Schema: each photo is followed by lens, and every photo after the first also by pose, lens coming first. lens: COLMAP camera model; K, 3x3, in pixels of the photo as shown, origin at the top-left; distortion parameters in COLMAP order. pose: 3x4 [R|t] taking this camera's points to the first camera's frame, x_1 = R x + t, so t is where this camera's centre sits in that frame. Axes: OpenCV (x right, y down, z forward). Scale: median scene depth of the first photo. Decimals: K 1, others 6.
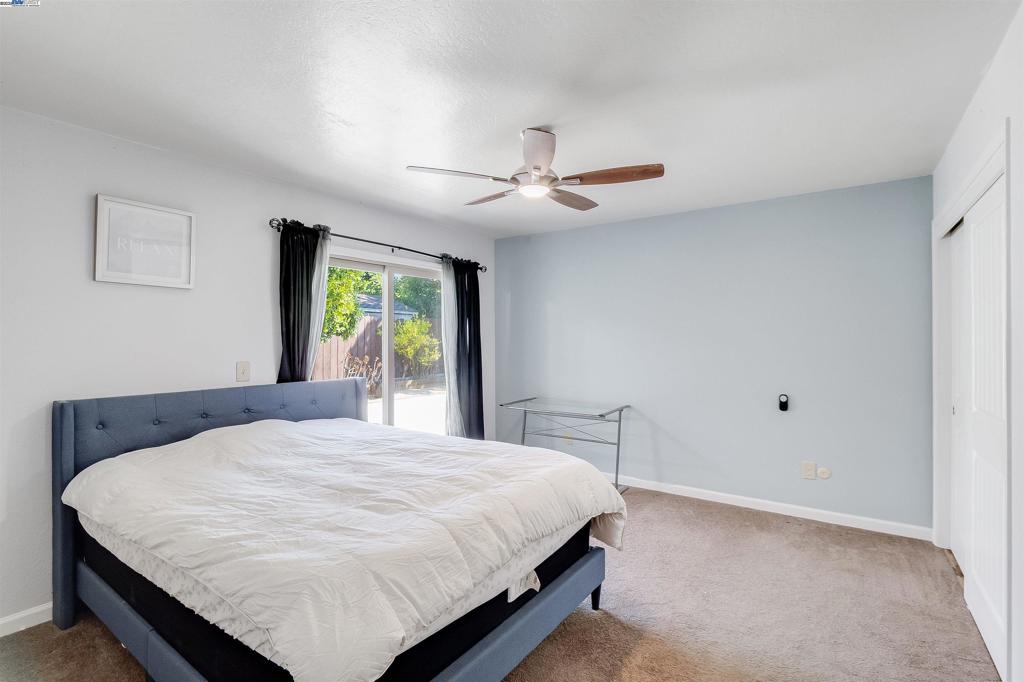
lens RADIAL K [[474.6, 0, 514.5], [0, 474.6, 336.4], [0, 0, 1]] dist [-0.005823, -0.002489]
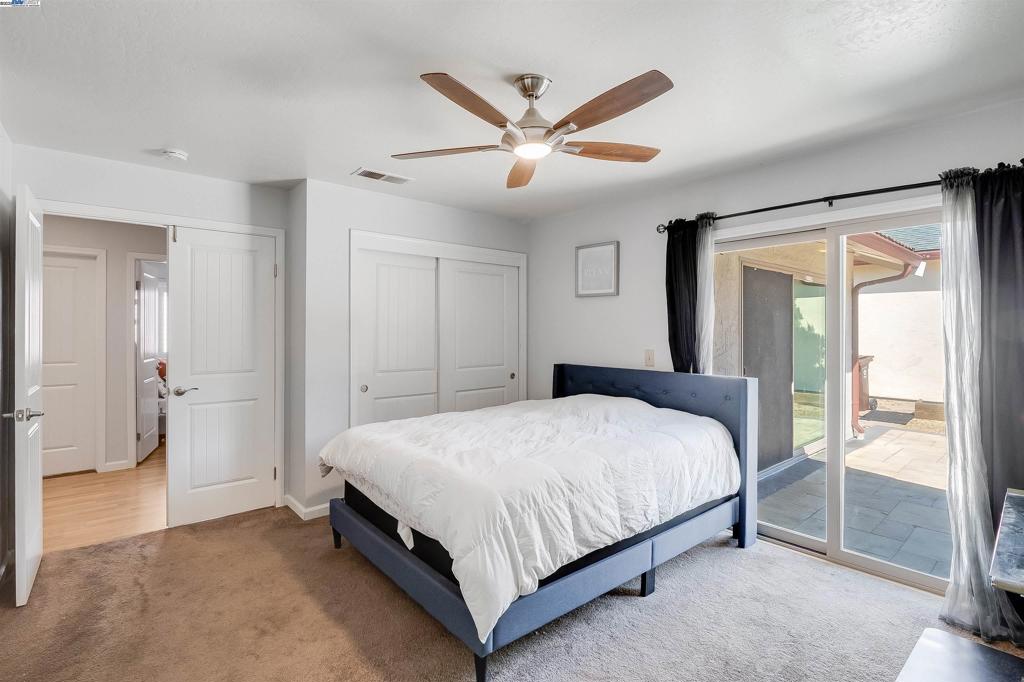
lens RADIAL K [[474.6, 0, 509.0], [0, 474.6, 332.5], [0, 0, 1]] dist [-0.005823, -0.002489]
pose [[-0.257173, 0.002453, -0.966362, 0.658335], [-0.004299, 0.999984, 0.003682, 0.006790], [0.966356, 0.005101, -0.257158, 0.908049]]
